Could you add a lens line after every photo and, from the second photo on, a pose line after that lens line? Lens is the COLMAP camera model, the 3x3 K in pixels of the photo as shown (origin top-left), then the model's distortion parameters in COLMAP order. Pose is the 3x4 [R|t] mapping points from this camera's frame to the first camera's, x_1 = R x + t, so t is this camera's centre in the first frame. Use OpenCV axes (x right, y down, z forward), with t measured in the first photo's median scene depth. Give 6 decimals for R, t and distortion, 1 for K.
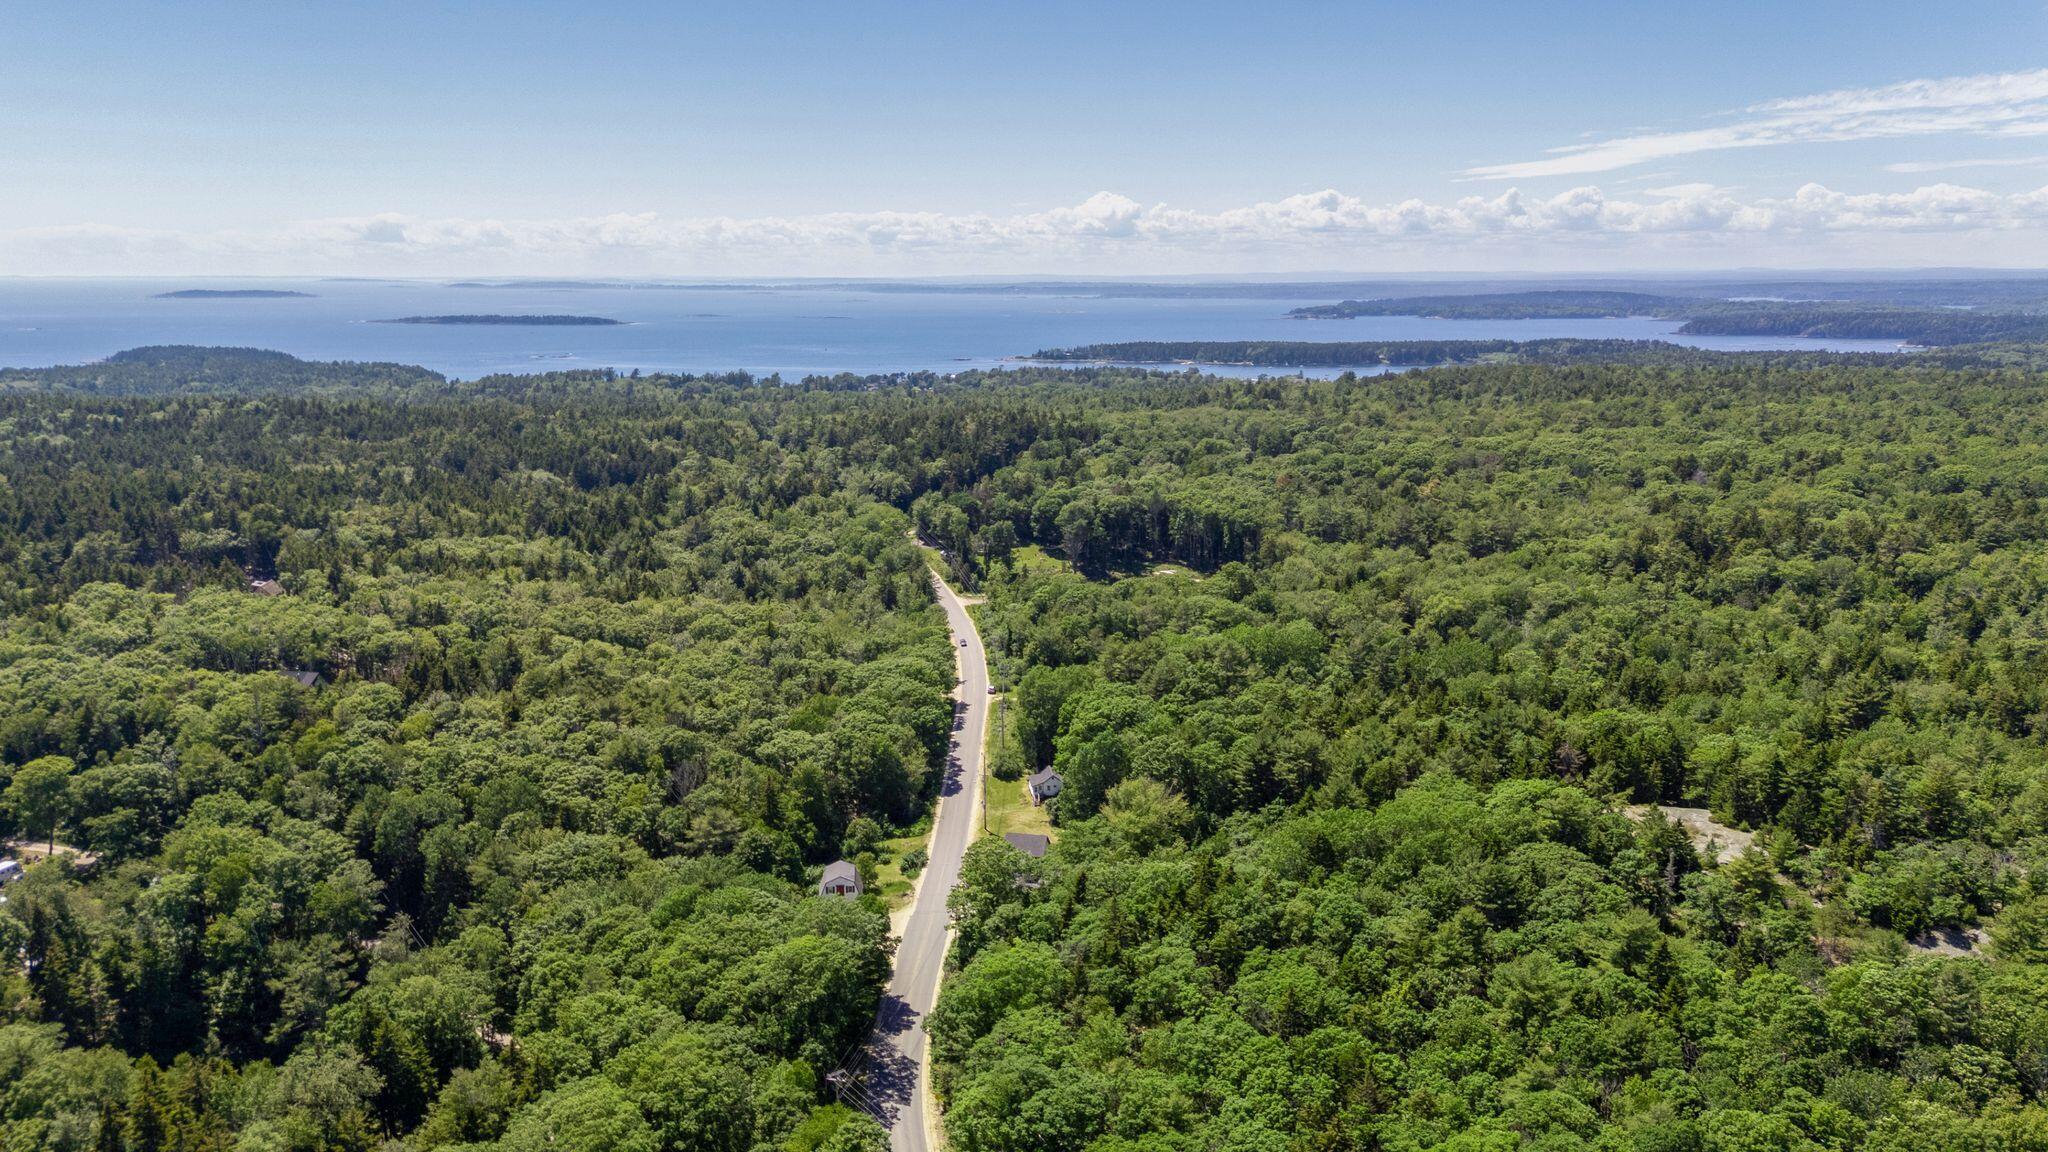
lens RADIAL K [[1423.9, 0, 1024.0], [0, 1423.9, 576.0], [0, 0, 1]] dist [0.040336, -0.052730]
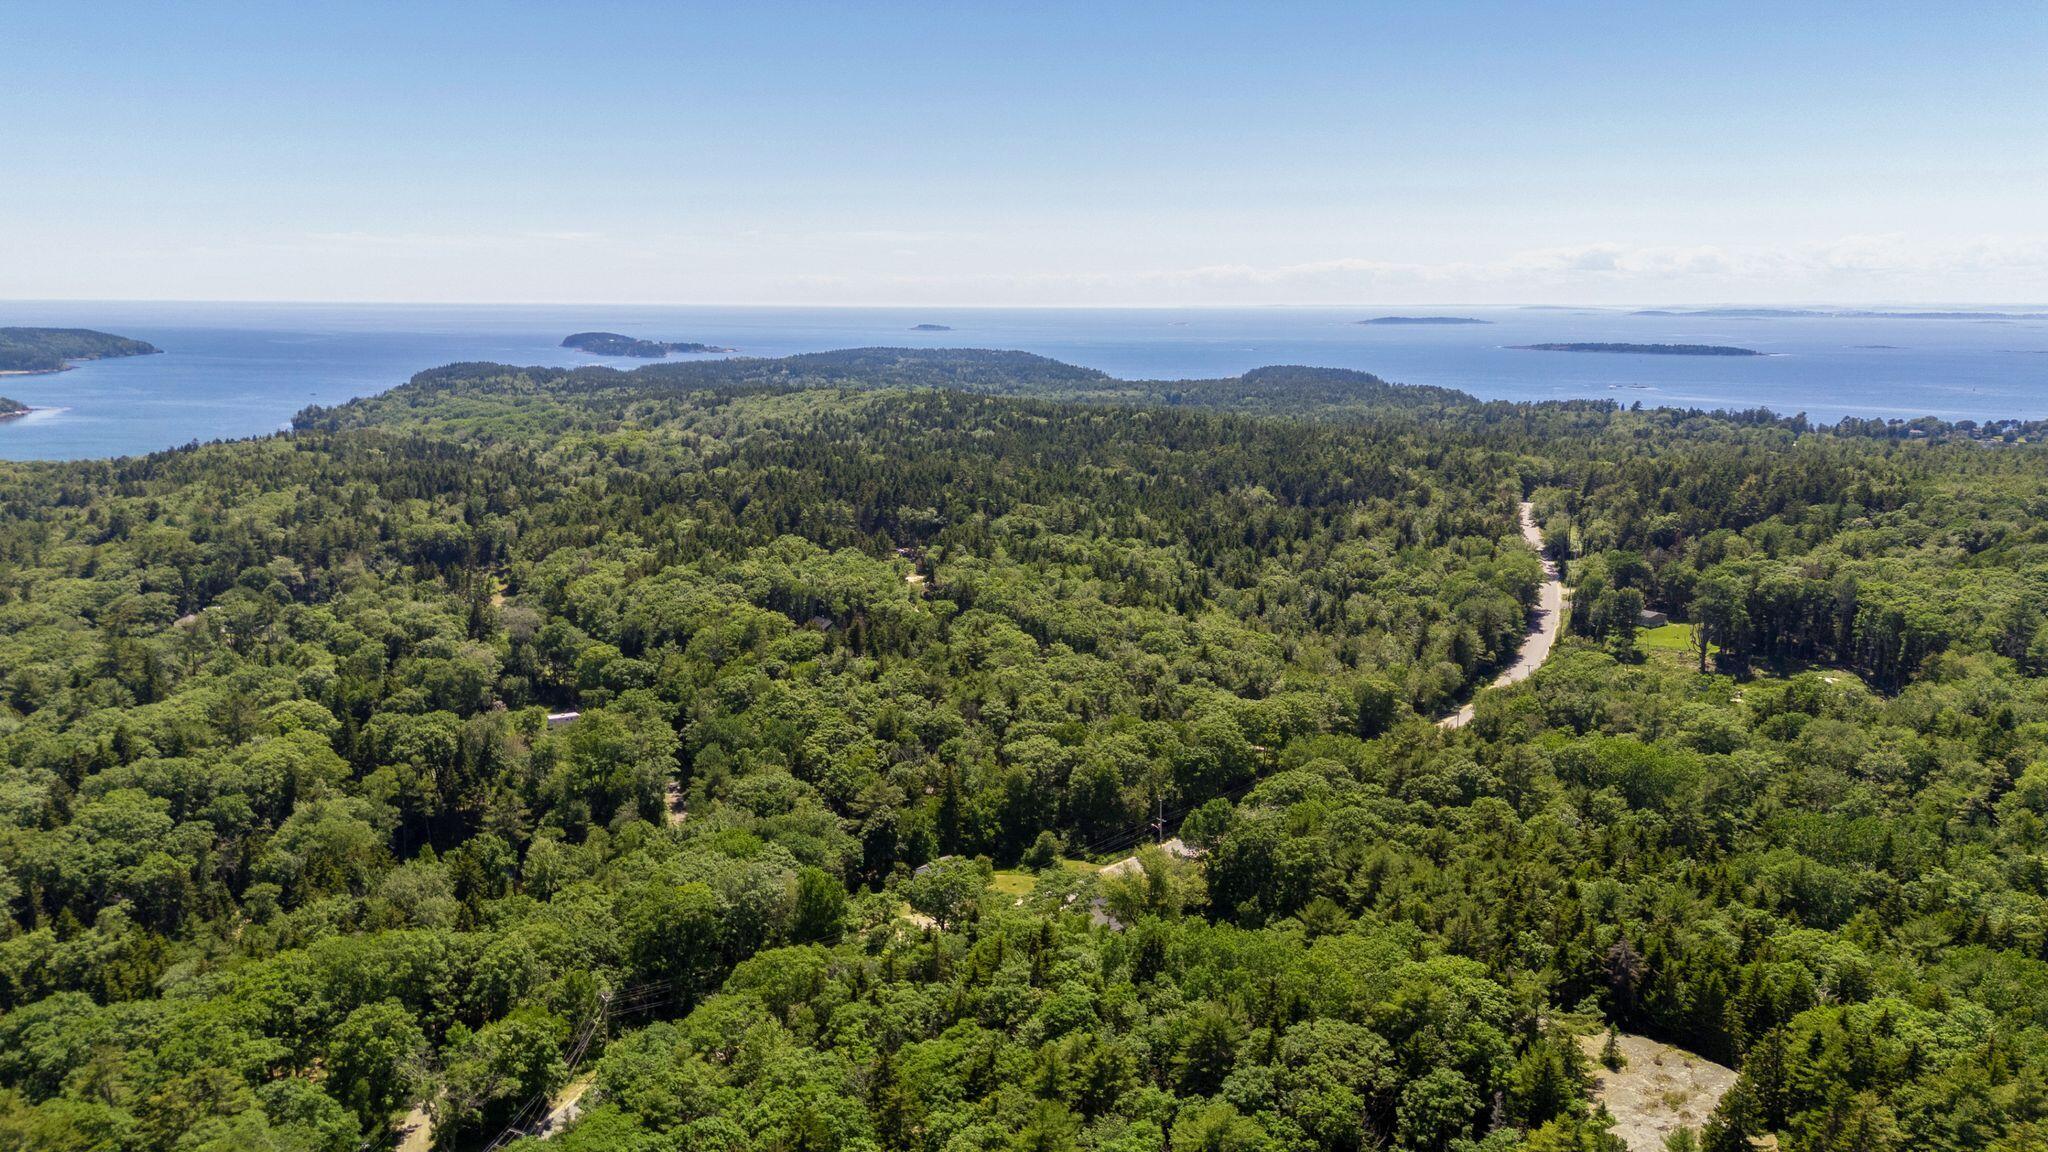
lens RADIAL K [[1423.9, 0, 1024.0], [0, 1423.9, 576.0], [0, 0, 1]] dist [0.040336, -0.052730]
pose [[0.708376, 0.132595, -0.693270, 0.114241], [-0.145431, 0.988540, 0.040468, -0.009512], [0.690691, 0.072156, 0.719541, 0.043526]]
